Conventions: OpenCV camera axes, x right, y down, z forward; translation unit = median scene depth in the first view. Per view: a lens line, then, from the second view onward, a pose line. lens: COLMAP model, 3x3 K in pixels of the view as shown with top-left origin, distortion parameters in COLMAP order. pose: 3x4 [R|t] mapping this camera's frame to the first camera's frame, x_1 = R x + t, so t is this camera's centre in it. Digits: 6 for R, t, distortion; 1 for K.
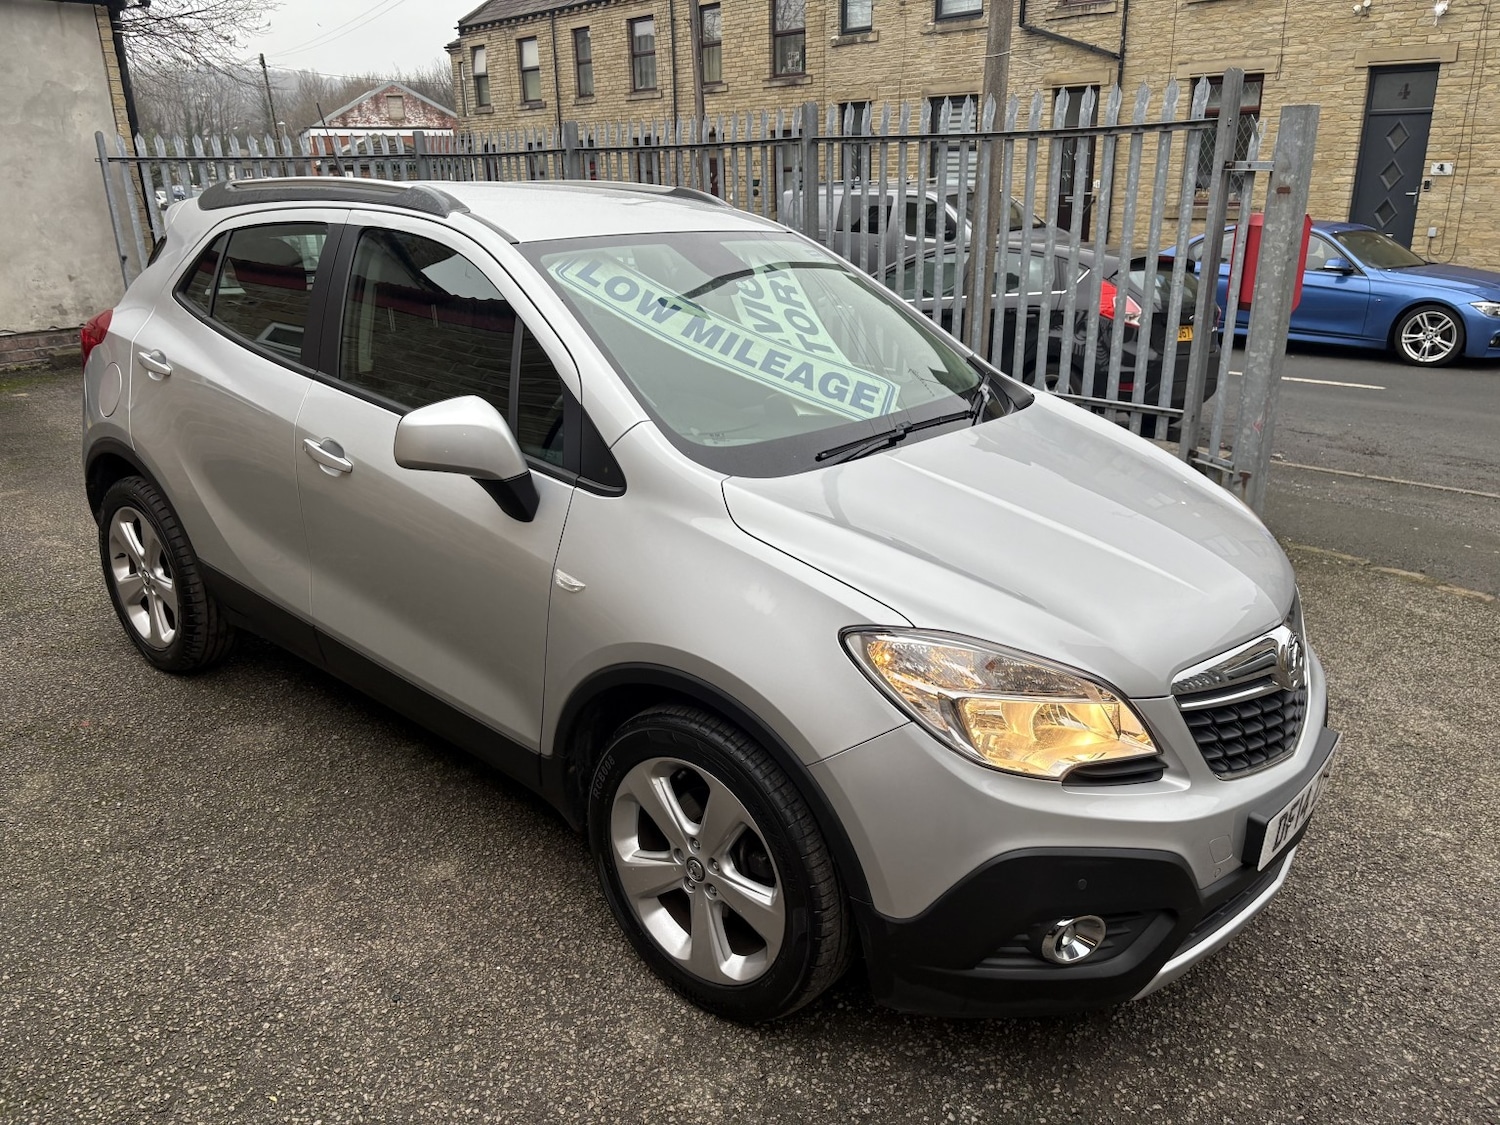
lens RADIAL K [[1128.4, 0, 755.0], [0, 1128.4, 561.9], [0, 0, 1]] dist [0.059590, -0.062178]
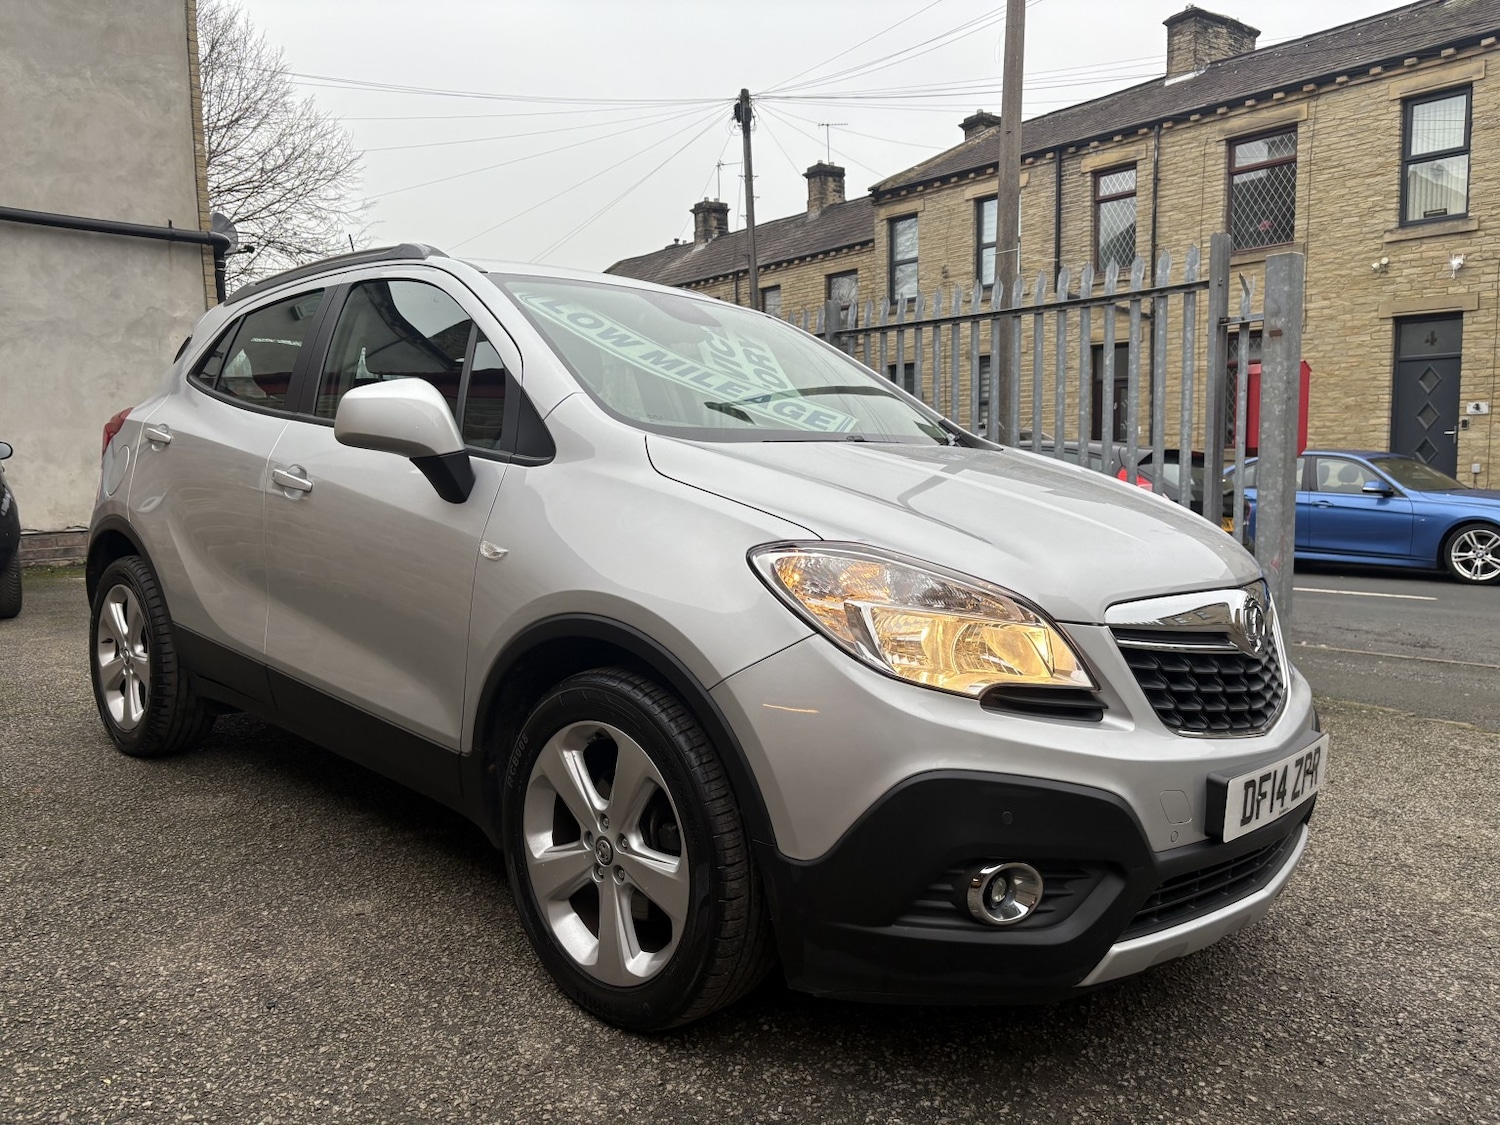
lens RADIAL K [[1128.4, 0, 757.8], [0, 1128.4, 558.1], [0, 0, 1]] dist [0.059590, -0.062178]
pose [[0.998422, 0.007133, -0.055708, 0.093609], [-0.020114, 0.971524, -0.236085, 0.199789], [0.052437, 0.236832, 0.970134, 0.052321]]
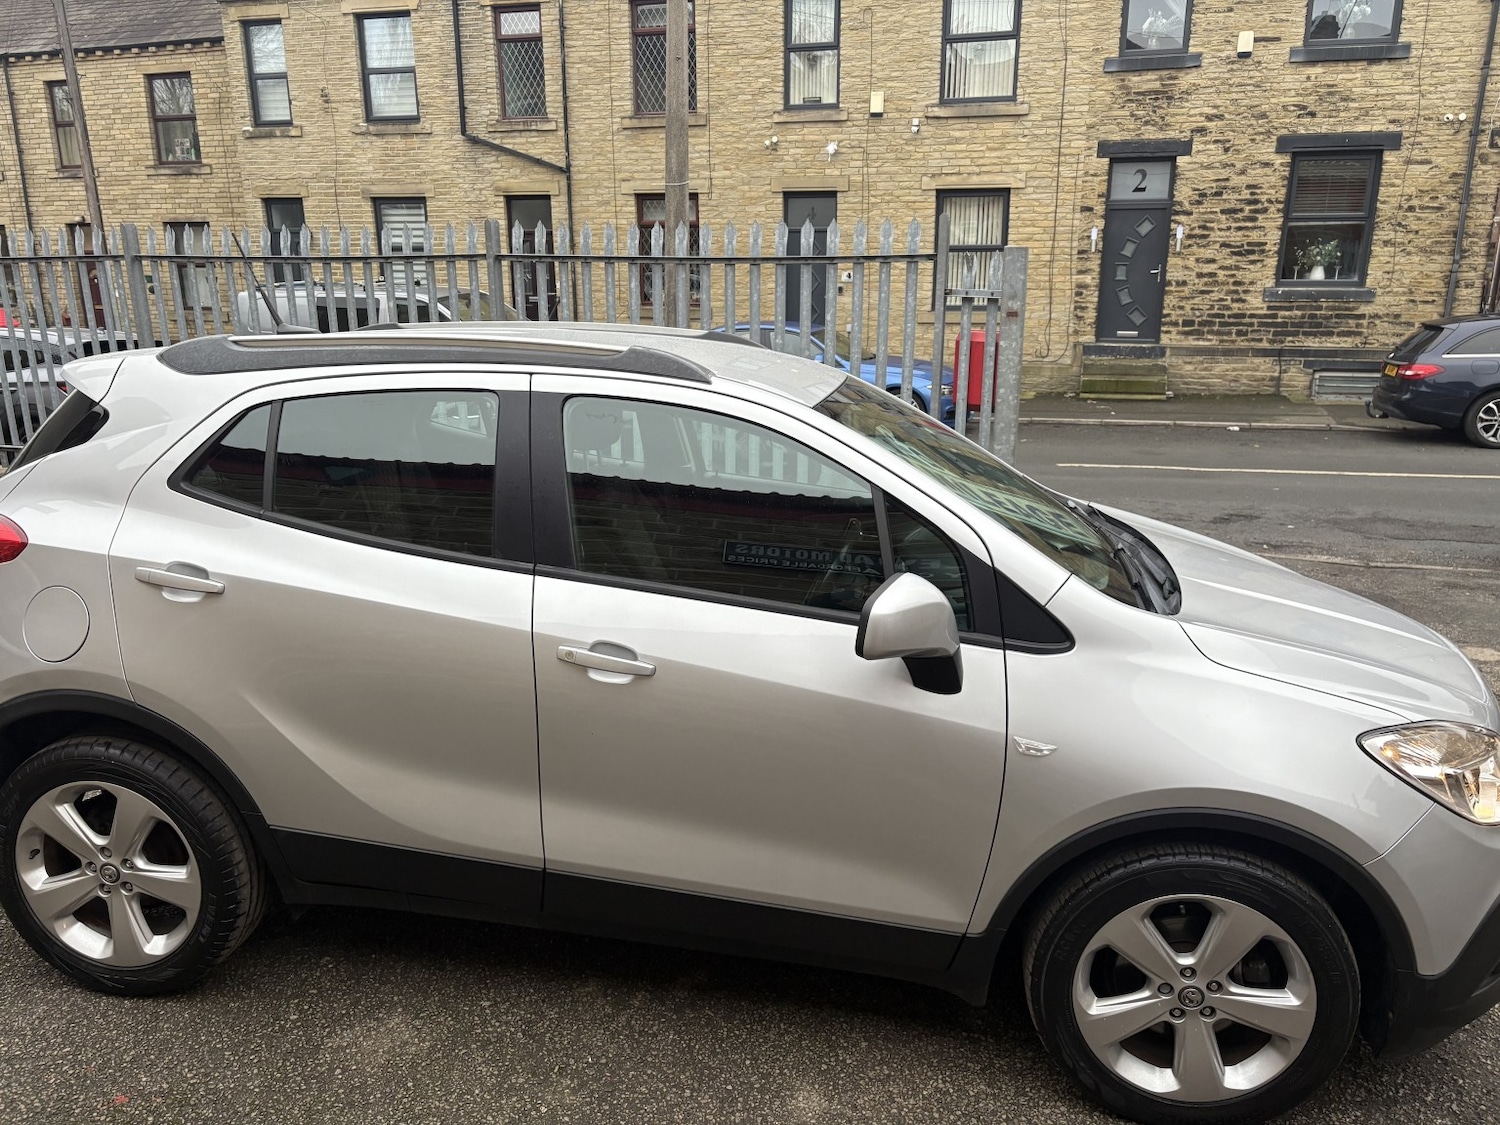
lens RADIAL K [[1128.4, 0, 757.2], [0, 1128.4, 553.1], [0, 0, 1]] dist [0.059590, -0.062178]
pose [[0.853169, -0.120990, 0.507410, -0.679975], [0.161659, 0.986165, -0.036668, -0.120194], [-0.495953, 0.113312, 0.860924, 0.199019]]
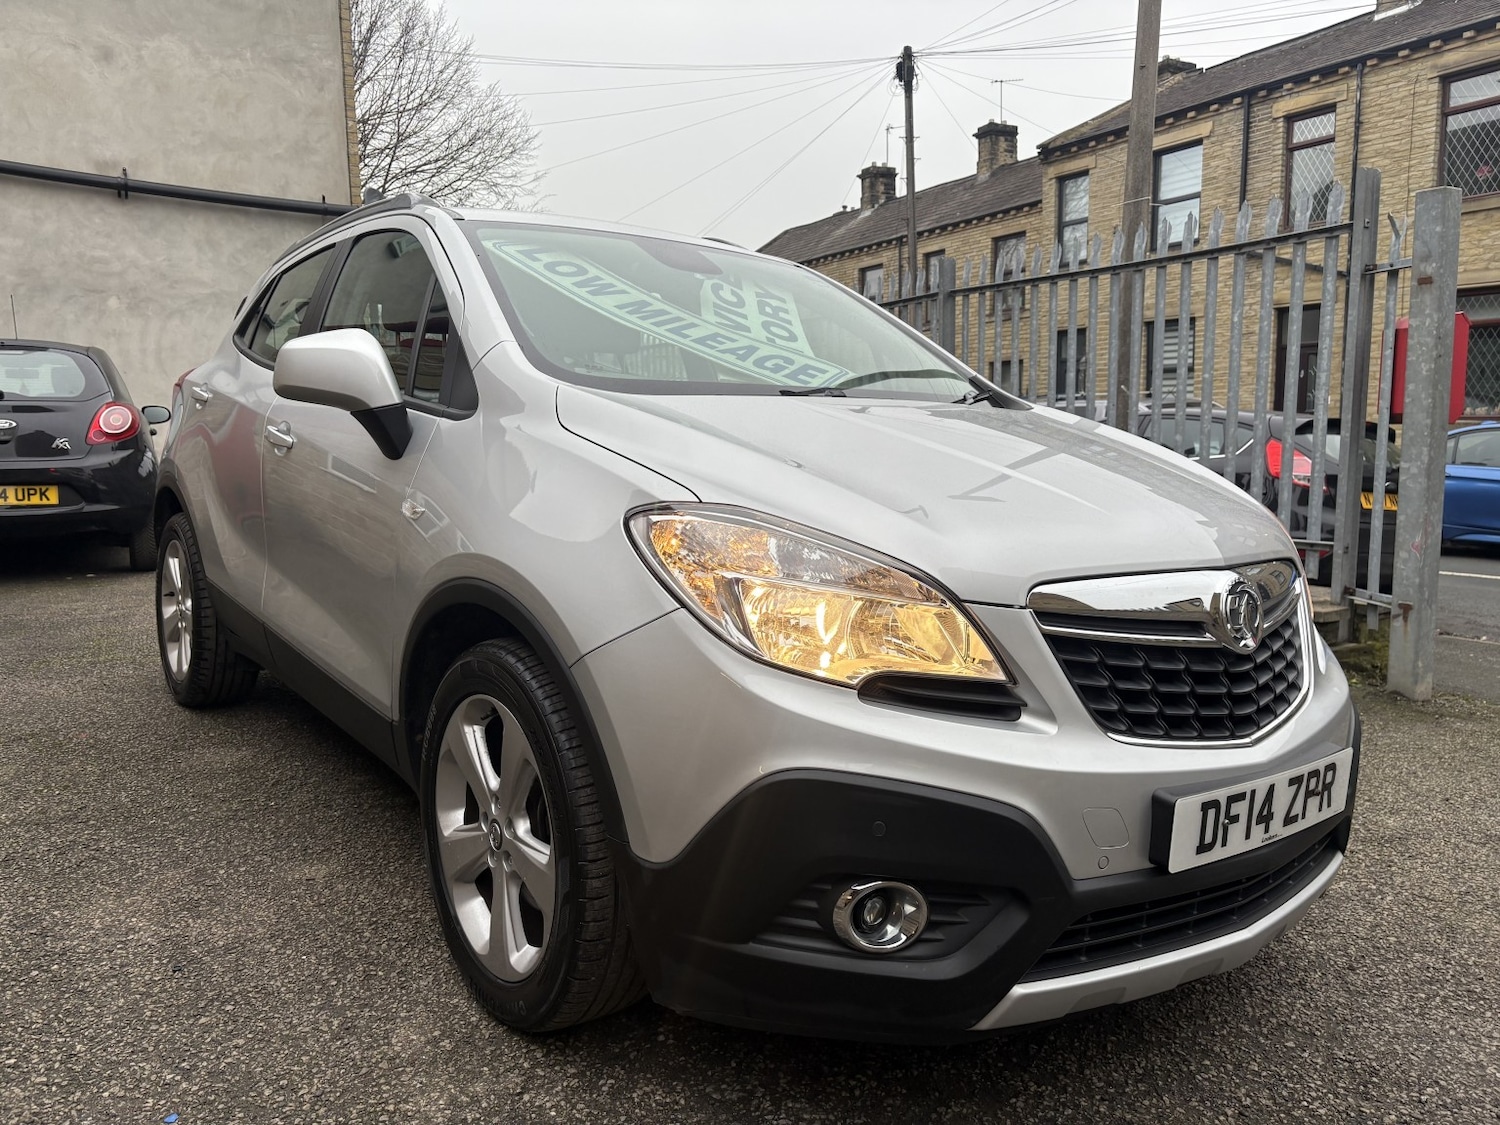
lens RADIAL K [[1128.4, 0, 747.9], [0, 1128.4, 559.0], [0, 0, 1]] dist [0.059590, -0.062178]
pose [[0.976233, 0.032958, -0.214201, 0.238828], [-0.077575, 0.976023, -0.203376, 0.178656], [0.202362, 0.215159, 0.955383, 0.144929]]
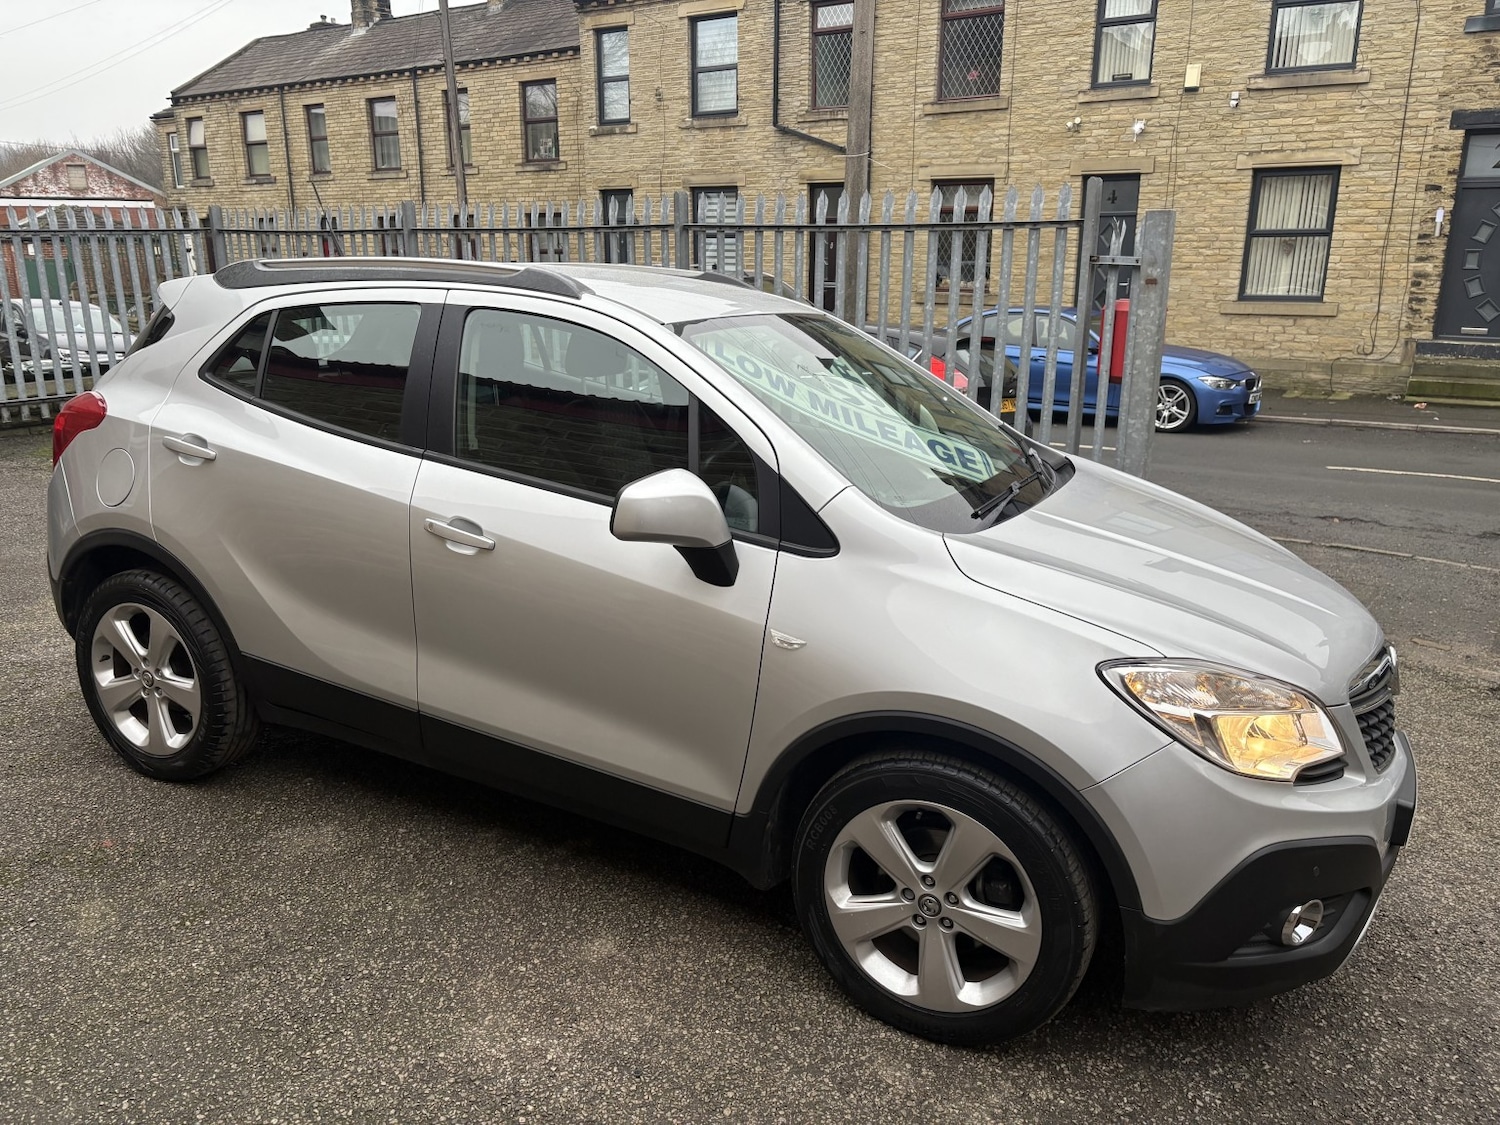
lens RADIAL K [[1128.4, 0, 747.5], [0, 1128.4, 554.1], [0, 0, 1]] dist [0.059590, -0.062178]
pose [[0.972415, -0.043063, 0.229250, -0.348865], [0.059649, 0.996041, -0.065916, 0.003865], [-0.225504, 0.077772, 0.971133, -0.012310]]
